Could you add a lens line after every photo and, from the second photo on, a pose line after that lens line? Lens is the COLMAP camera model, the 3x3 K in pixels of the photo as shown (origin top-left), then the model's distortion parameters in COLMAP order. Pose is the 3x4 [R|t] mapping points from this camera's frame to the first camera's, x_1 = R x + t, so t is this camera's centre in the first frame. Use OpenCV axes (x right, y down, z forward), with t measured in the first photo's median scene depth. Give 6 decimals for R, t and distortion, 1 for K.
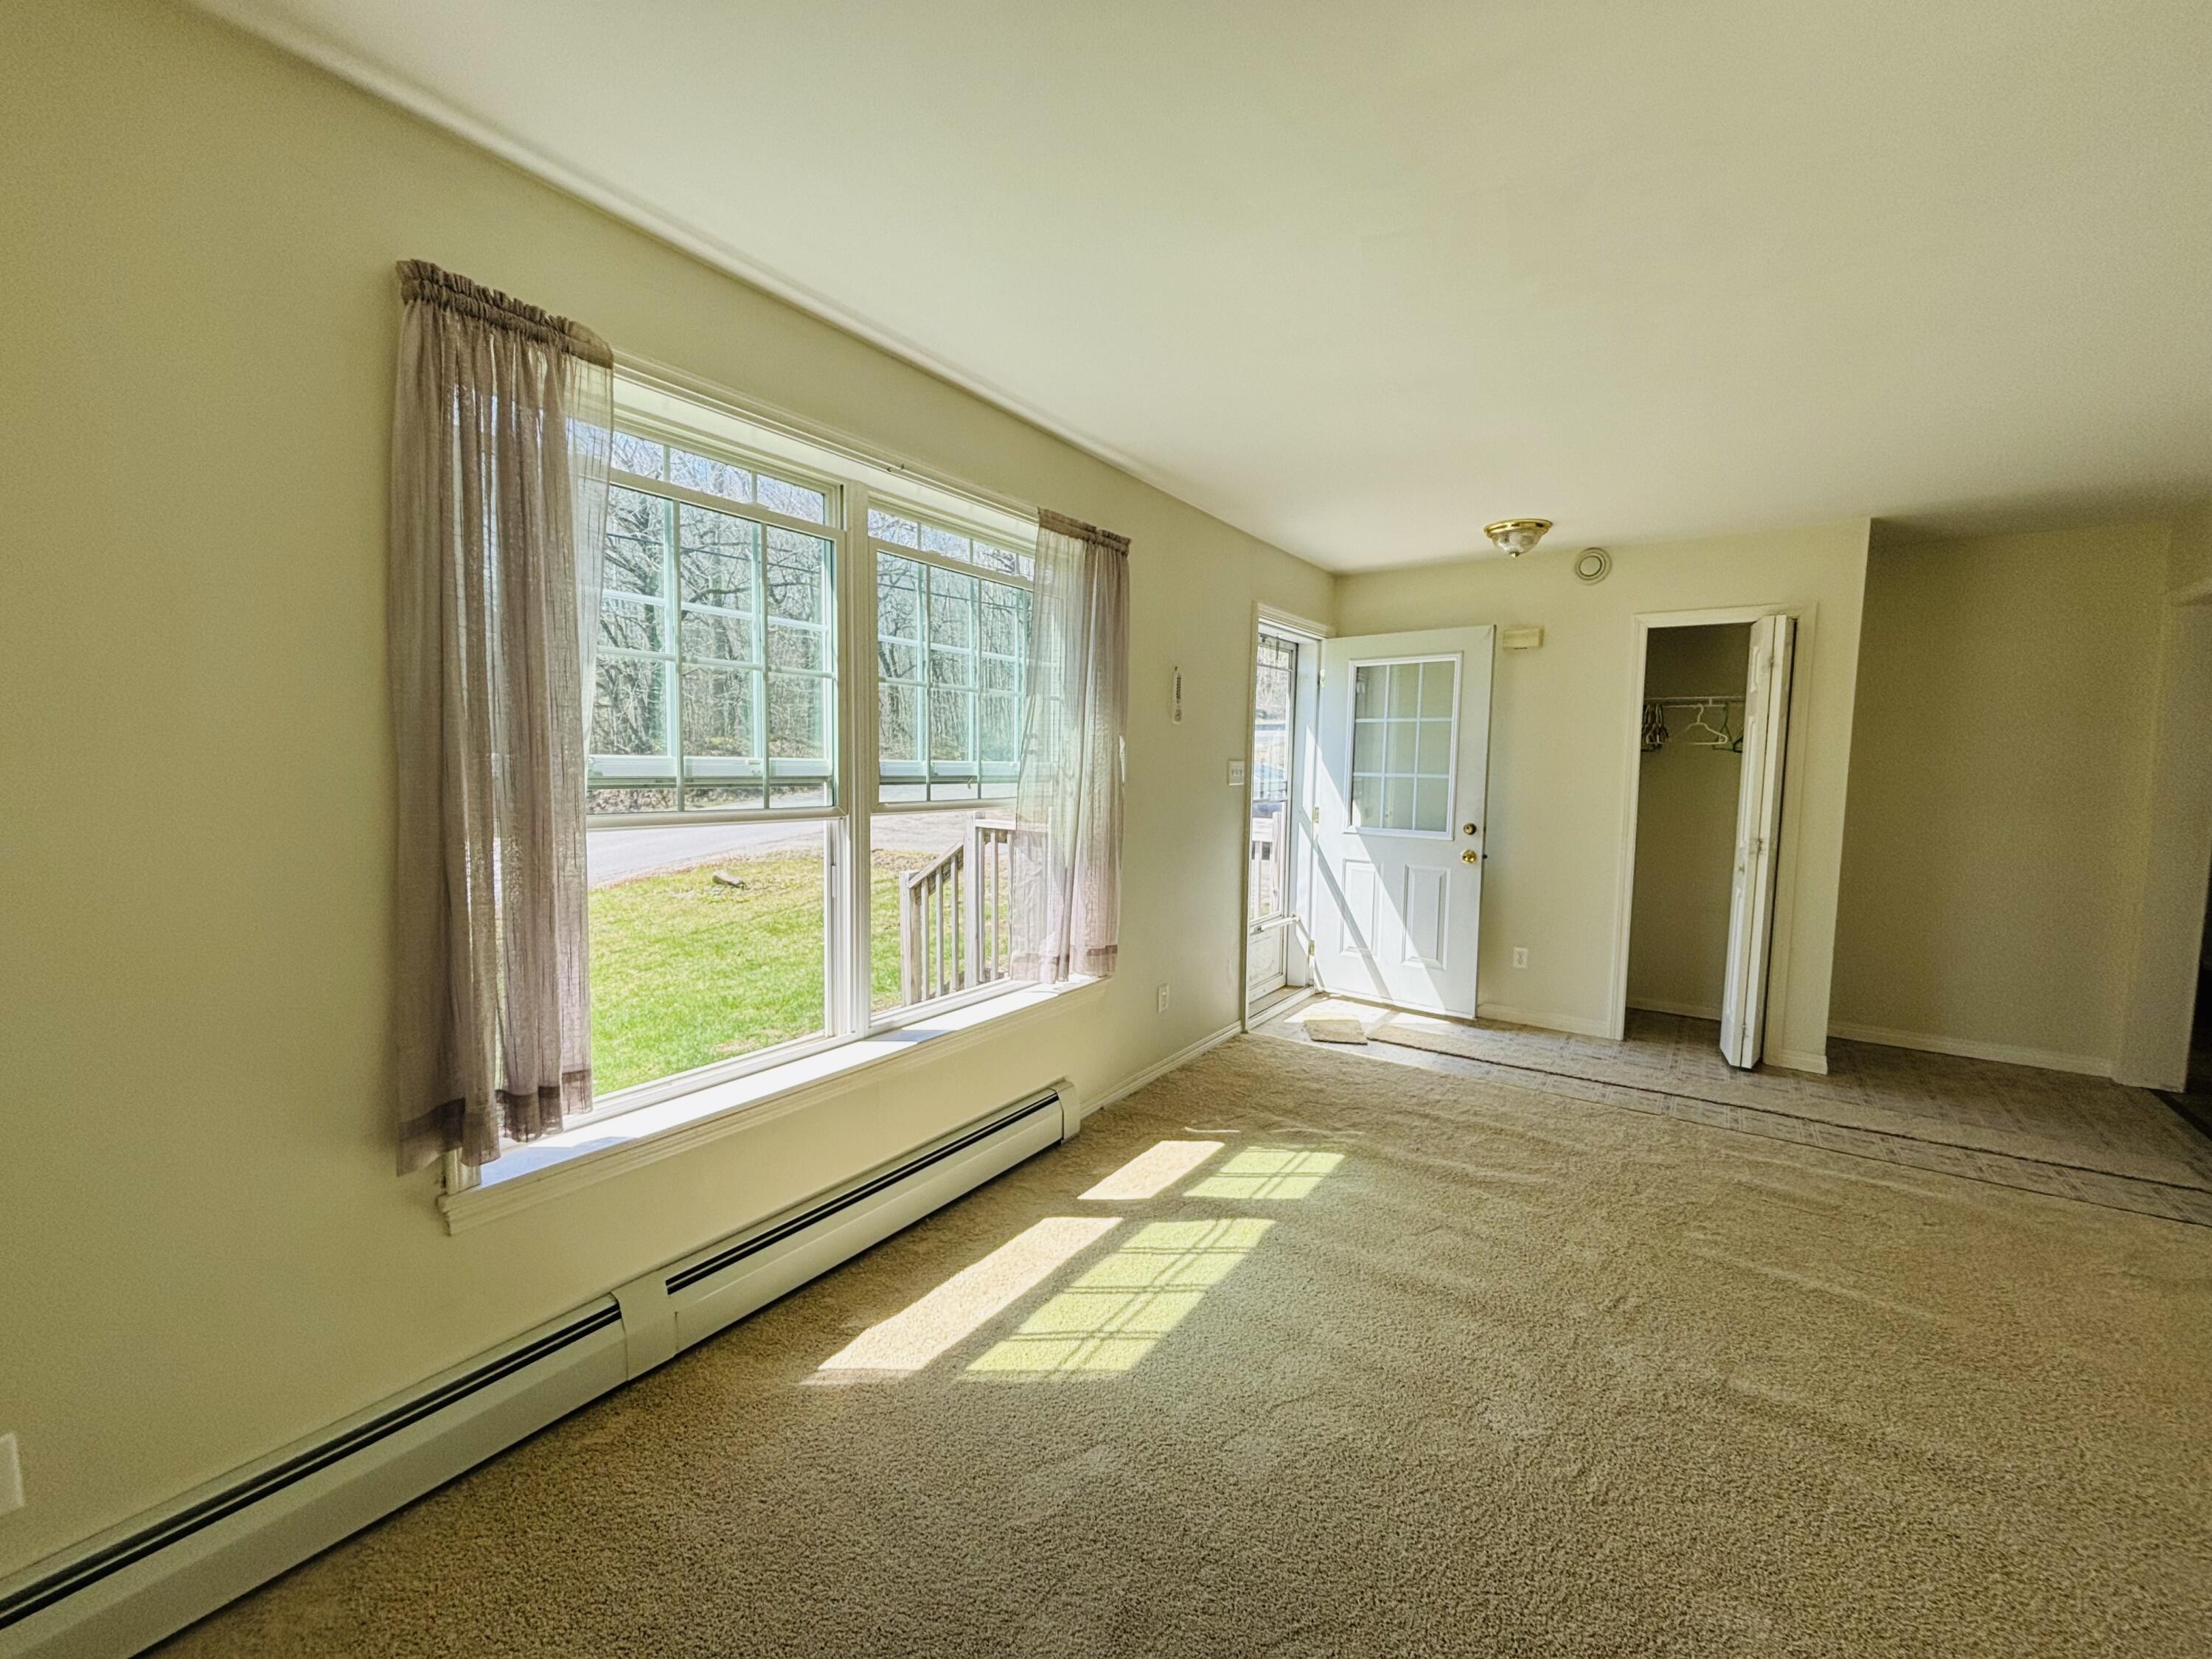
lens RADIAL K [[863.5, 0, 1106.0], [0, 863.5, 829.5], [0, 0, 1]] dist [-0.000613, -0.000058]
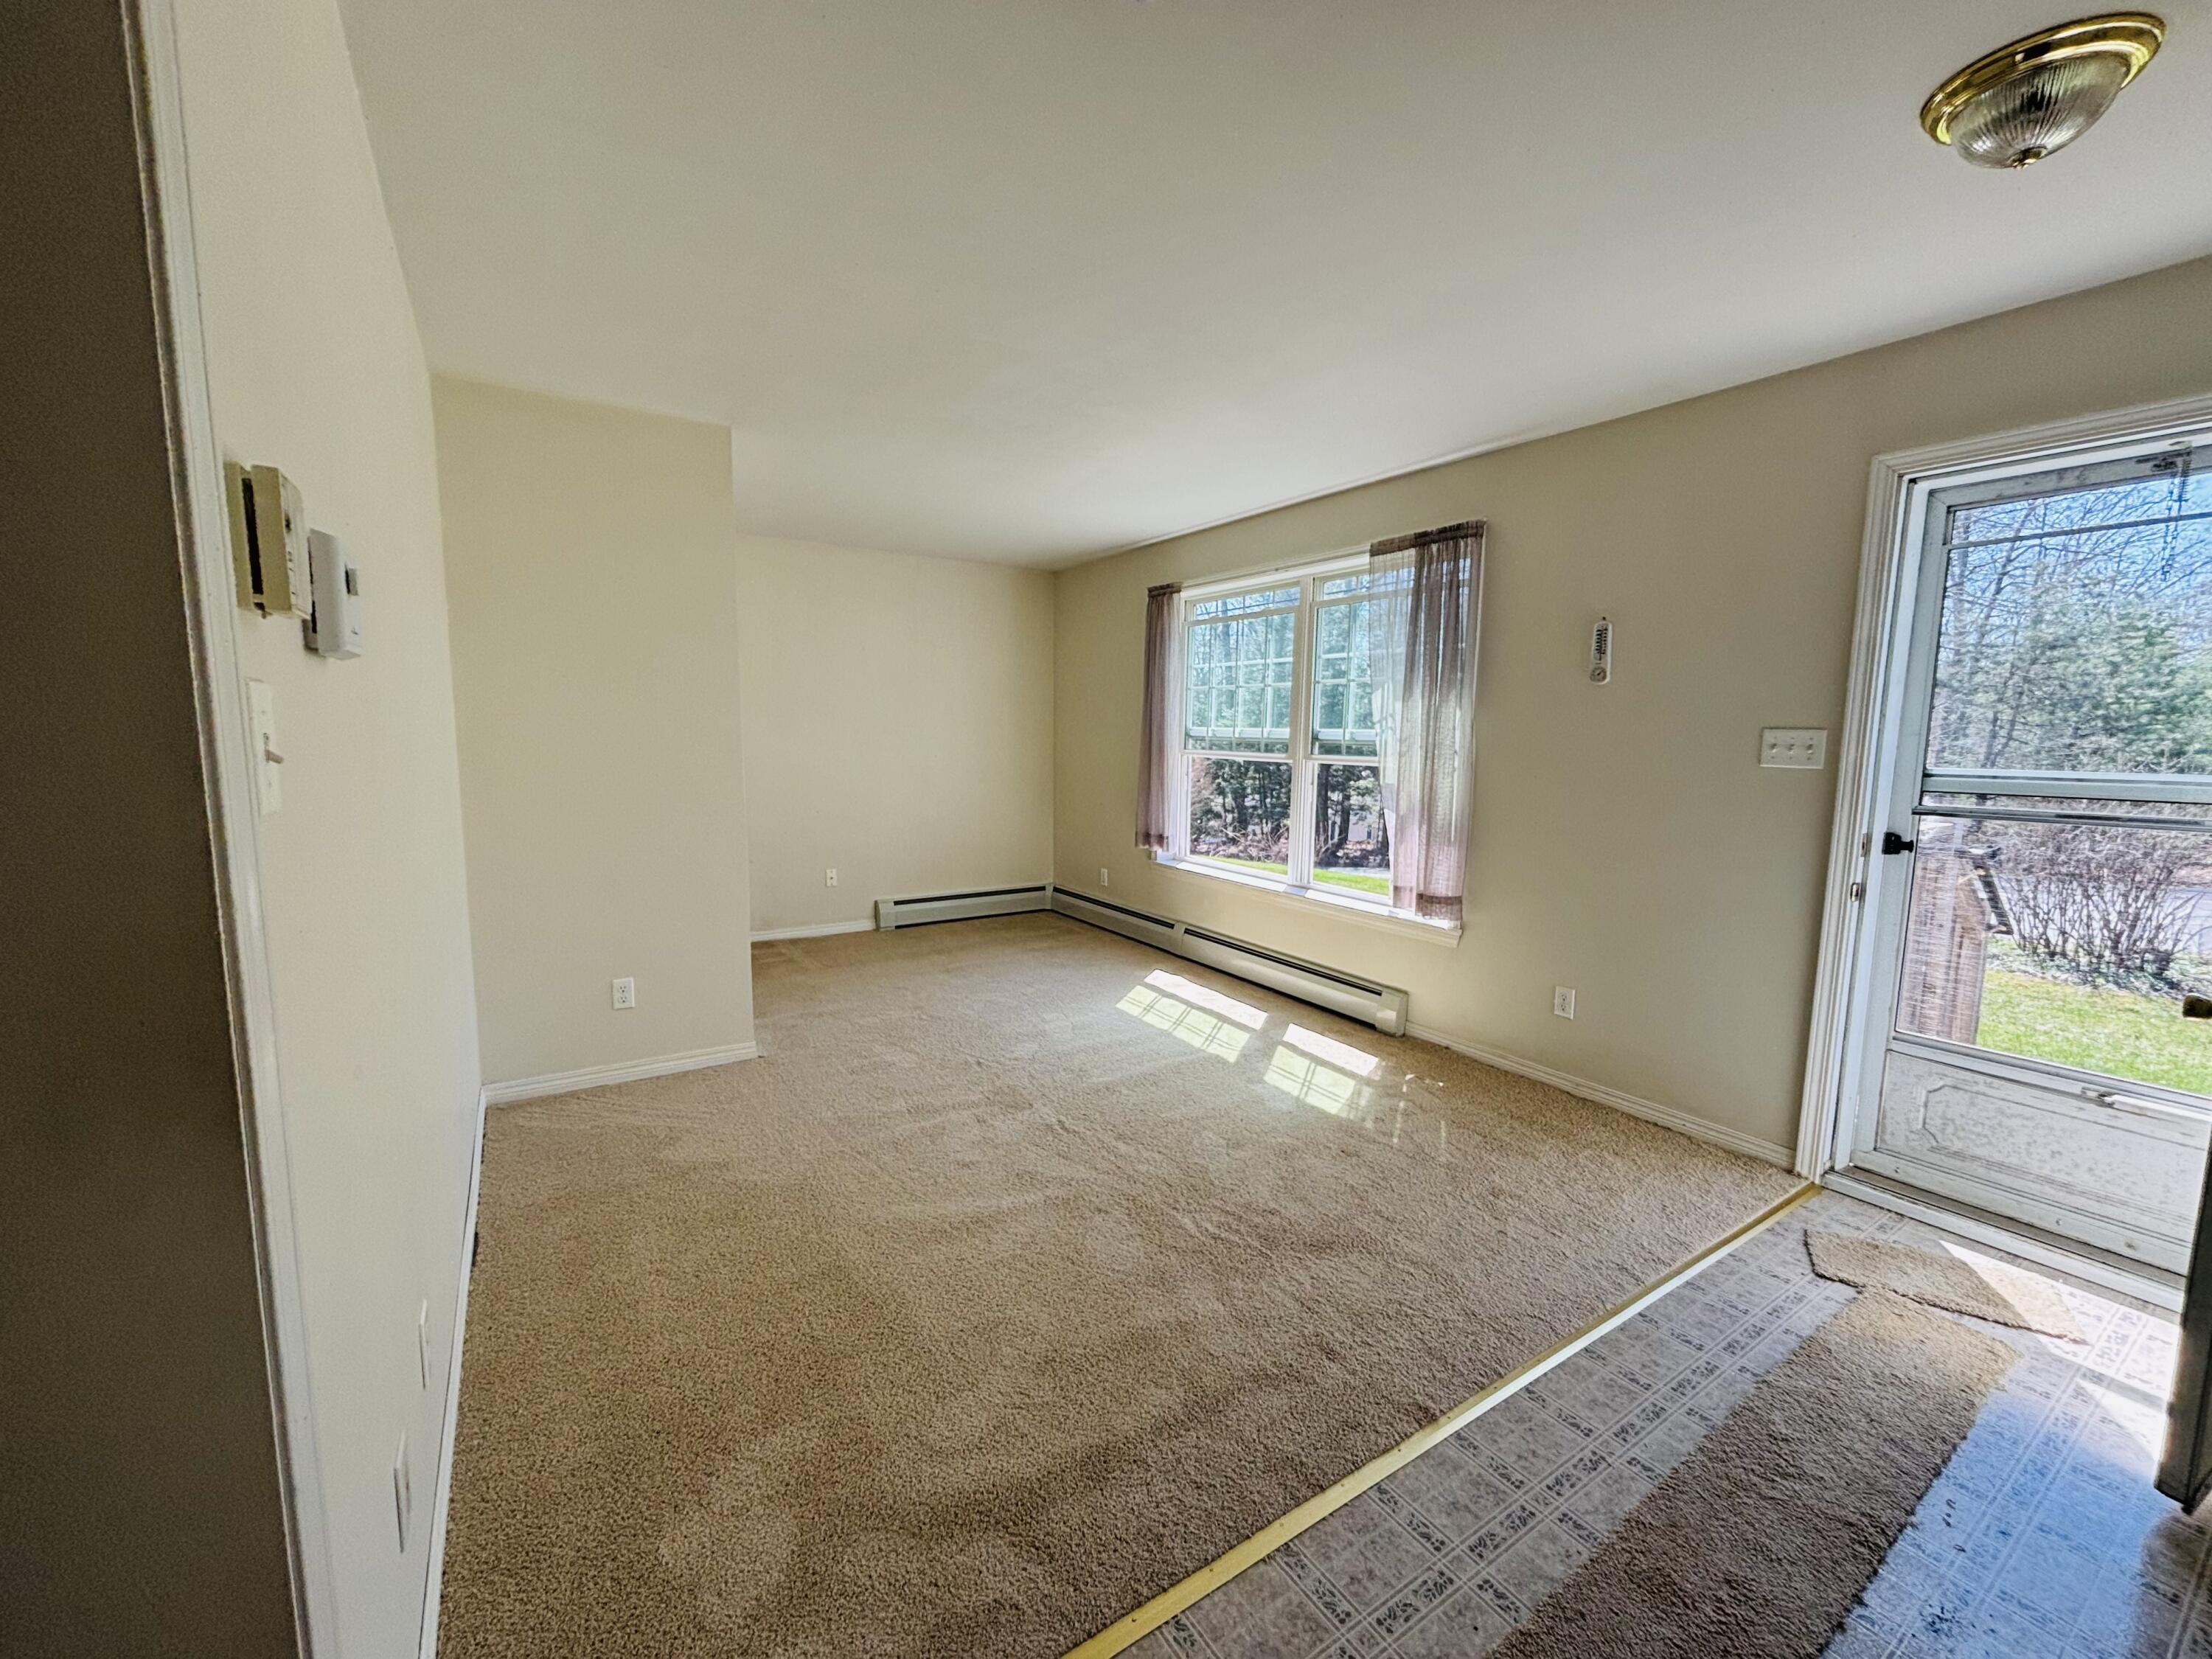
lens RADIAL K [[892.7, 0, 1106.0], [0, 892.7, 829.5], [0, 0, 1]] dist [-0.000442, -0.000033]
pose [[-0.359477, 0.085257, -0.929251, 1.431508], [-0.094934, 0.987309, 0.127308, -0.064211], [0.928312, 0.133982, -0.346821, 1.160958]]
